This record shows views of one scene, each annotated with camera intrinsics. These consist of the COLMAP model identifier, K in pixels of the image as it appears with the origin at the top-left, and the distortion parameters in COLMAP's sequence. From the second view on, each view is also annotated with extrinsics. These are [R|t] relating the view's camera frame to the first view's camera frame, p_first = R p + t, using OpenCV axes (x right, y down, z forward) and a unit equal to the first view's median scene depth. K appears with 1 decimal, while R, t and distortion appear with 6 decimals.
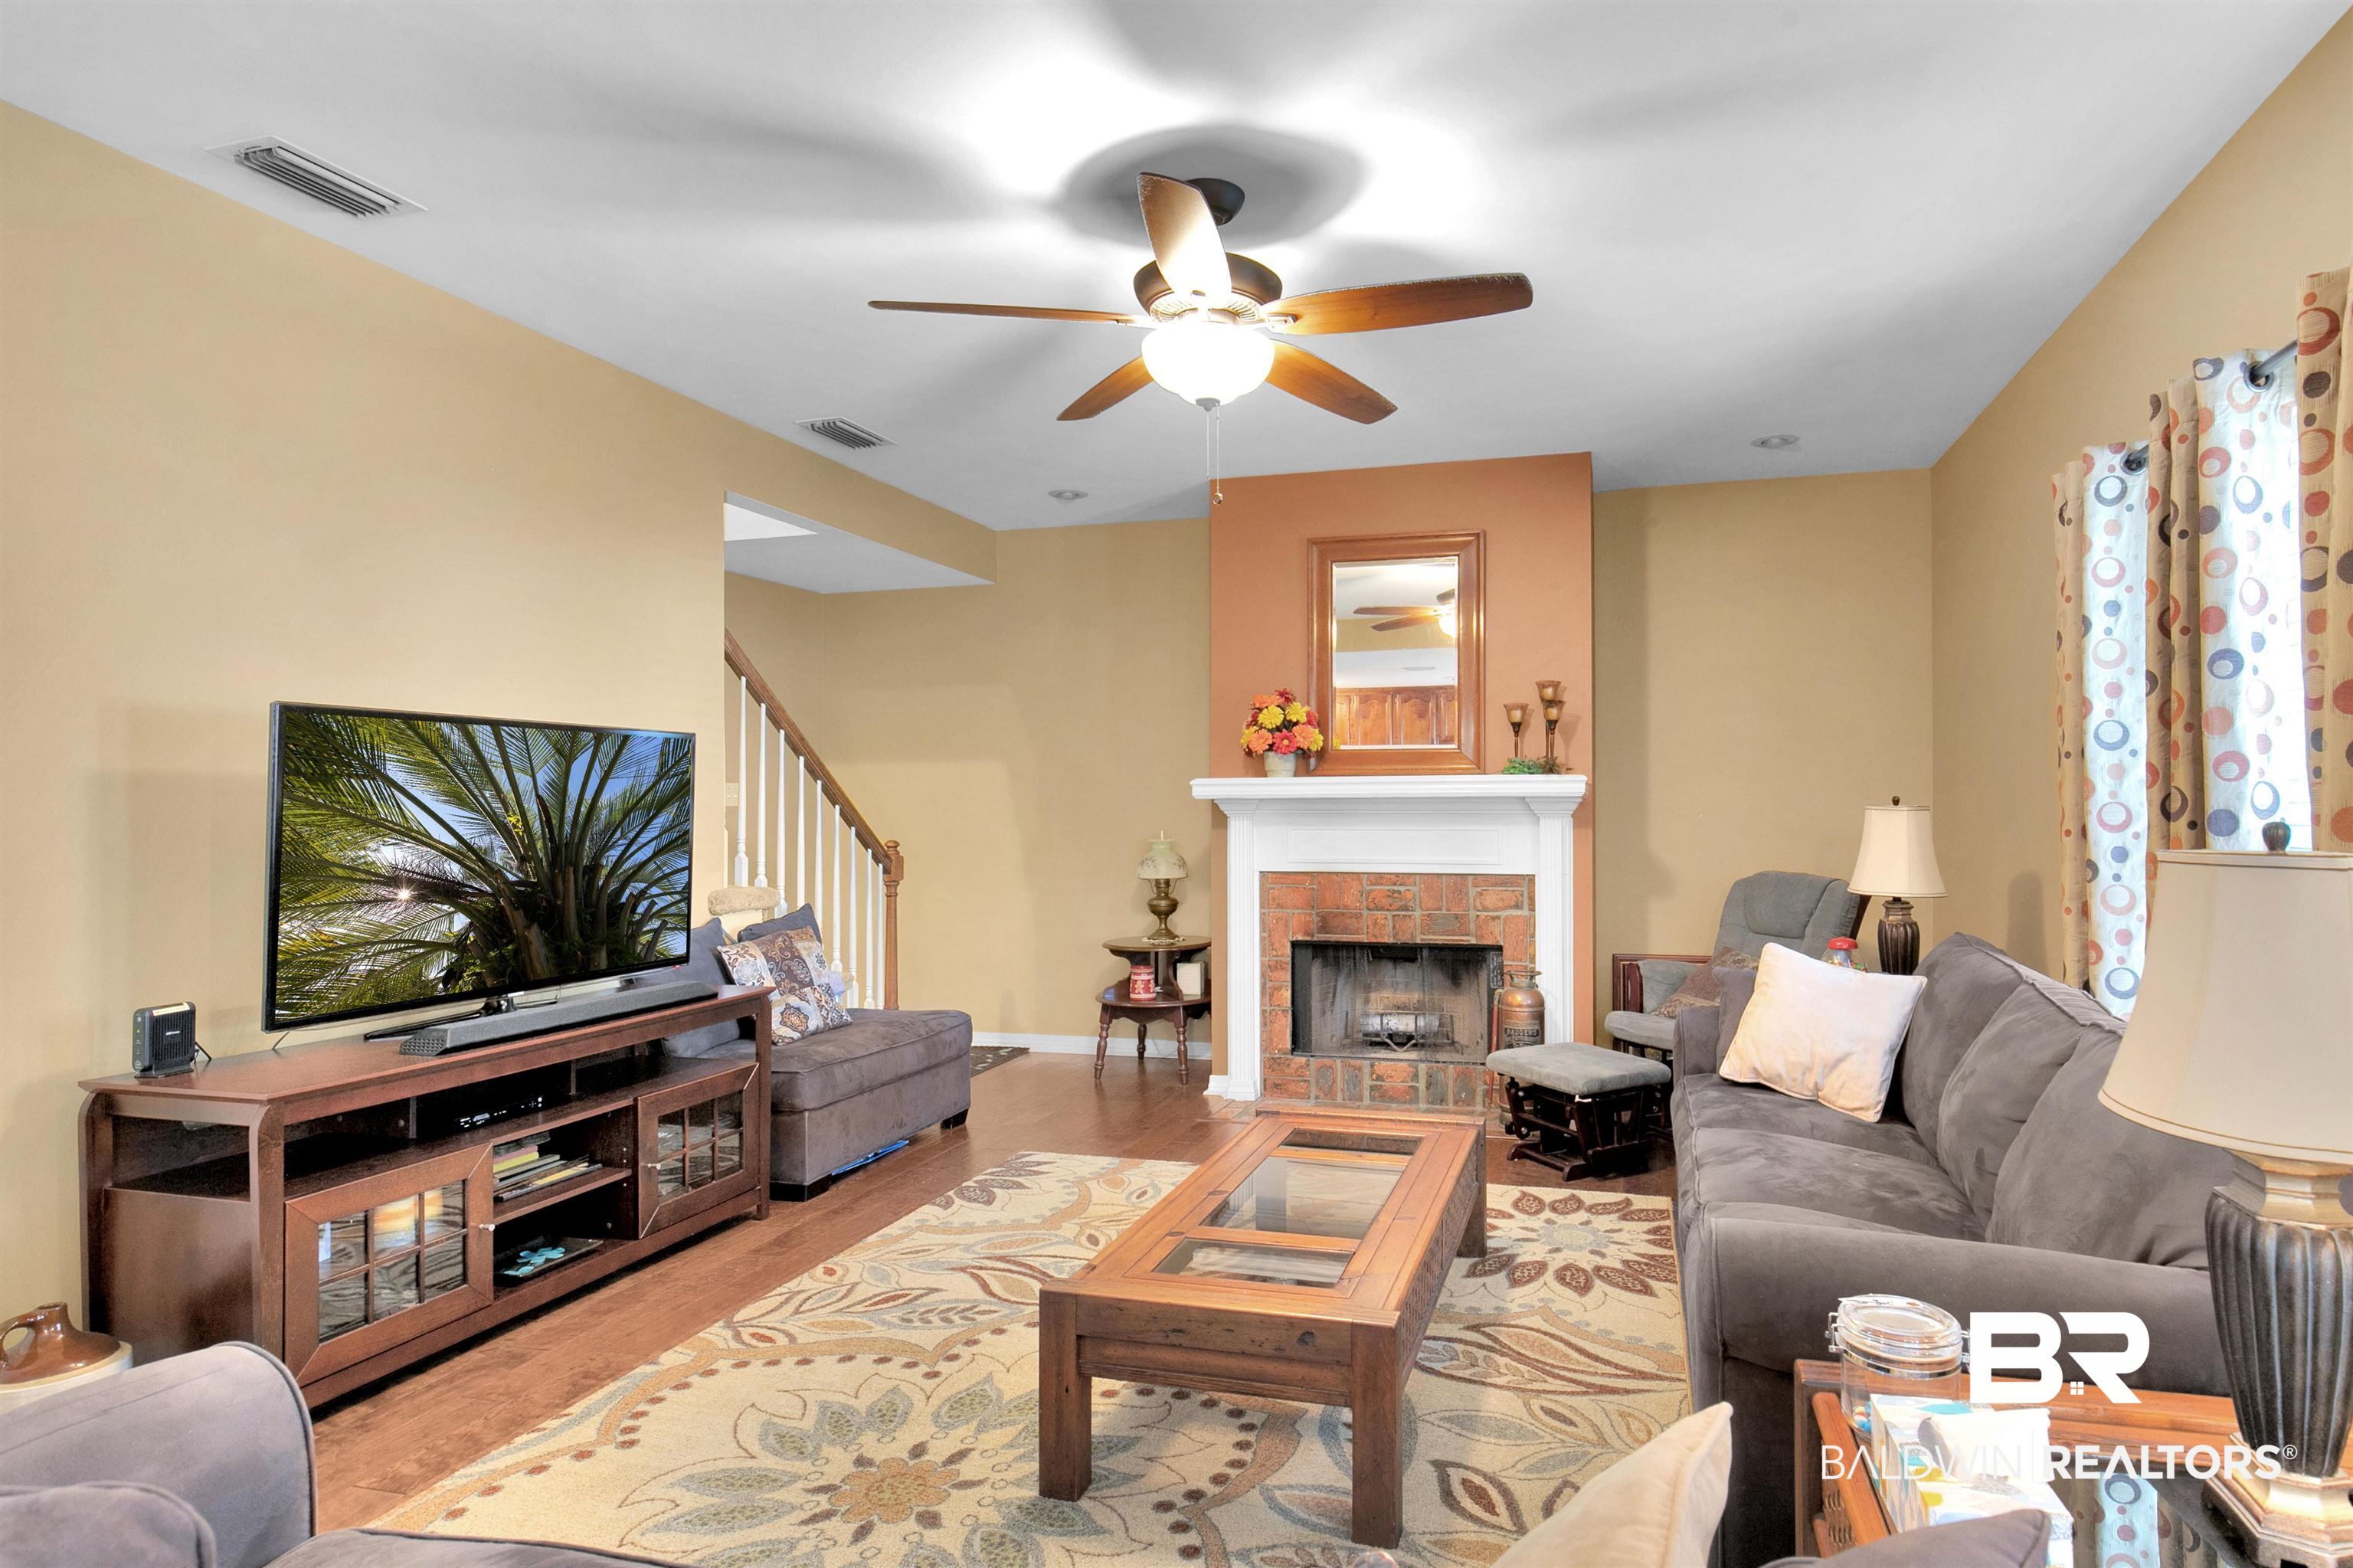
lens RADIAL K [[1598.4, 0, 1171.4], [0, 1598.4, 790.5], [0, 0, 1]] dist [0.006126, -0.000886]
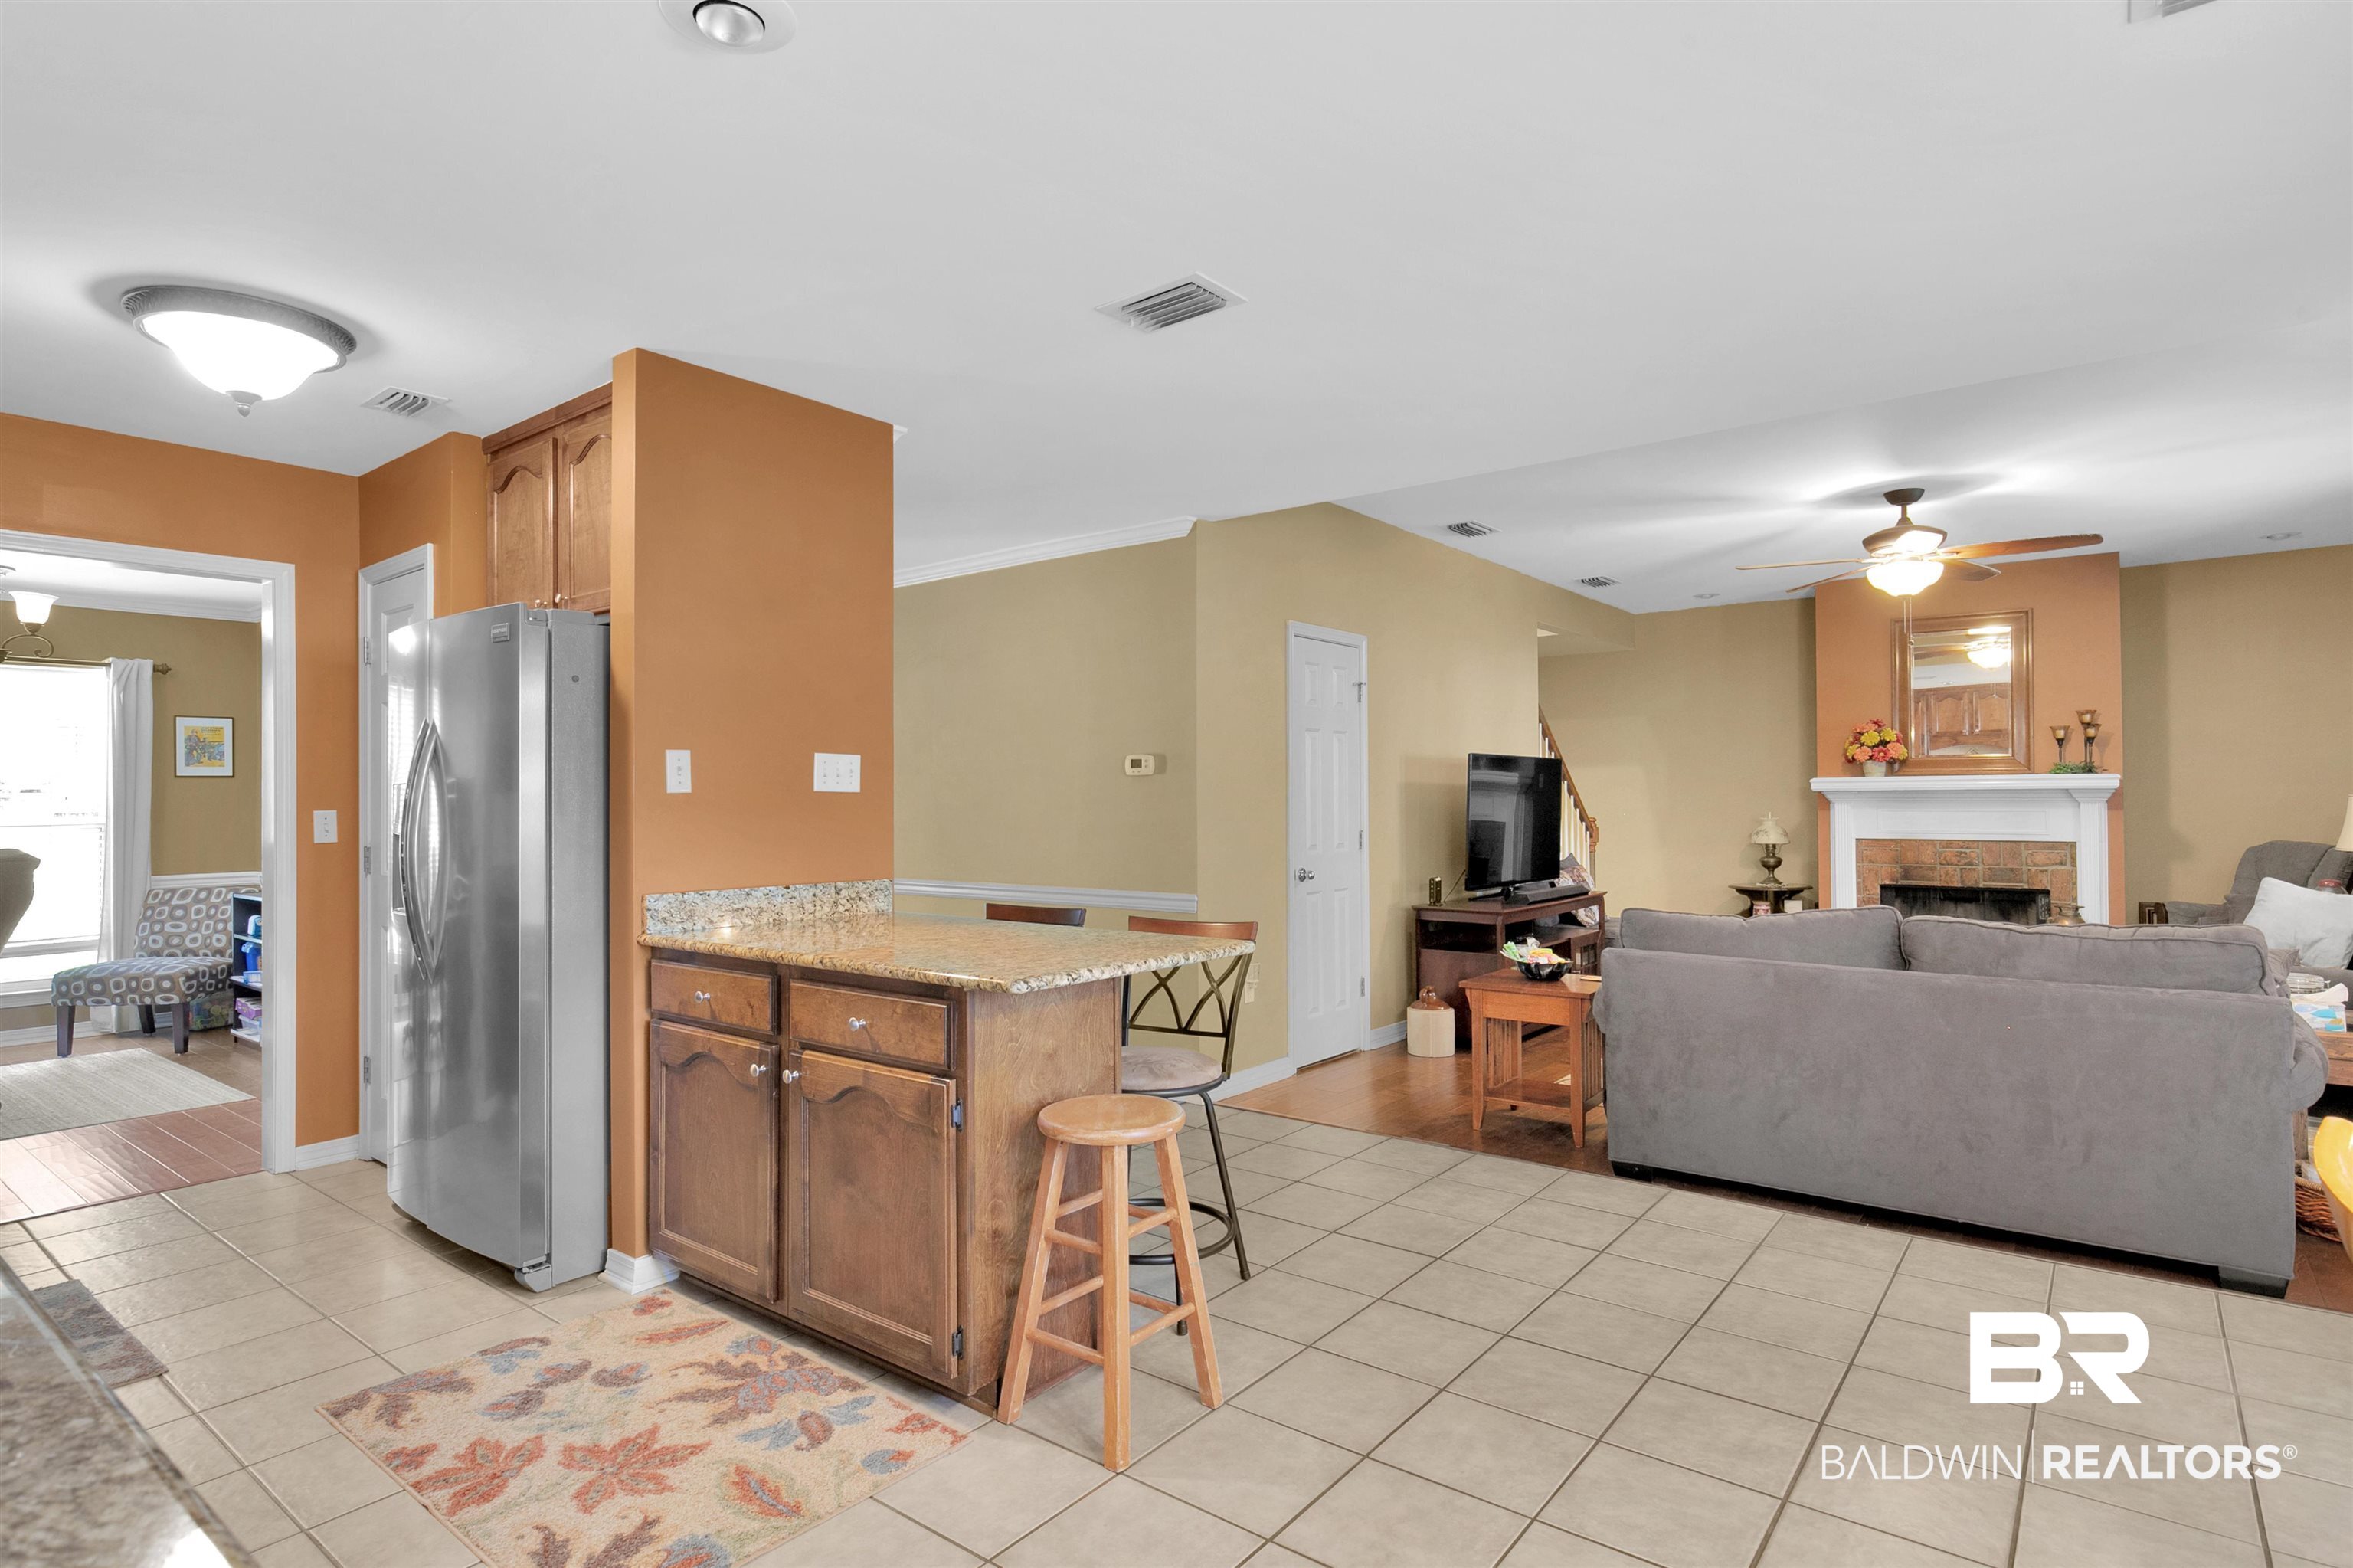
lens RADIAL K [[1210.7, 0, 1170.9], [0, 1210.7, 777.0], [0, 0, 1]] dist [-0.001530, -0.000191]
pose [[0.922101, -0.008083, -0.386865, -0.106764], [0.005769, 0.999958, -0.007141, -0.003656], [0.386907, 0.004353, 0.922109, -0.337974]]
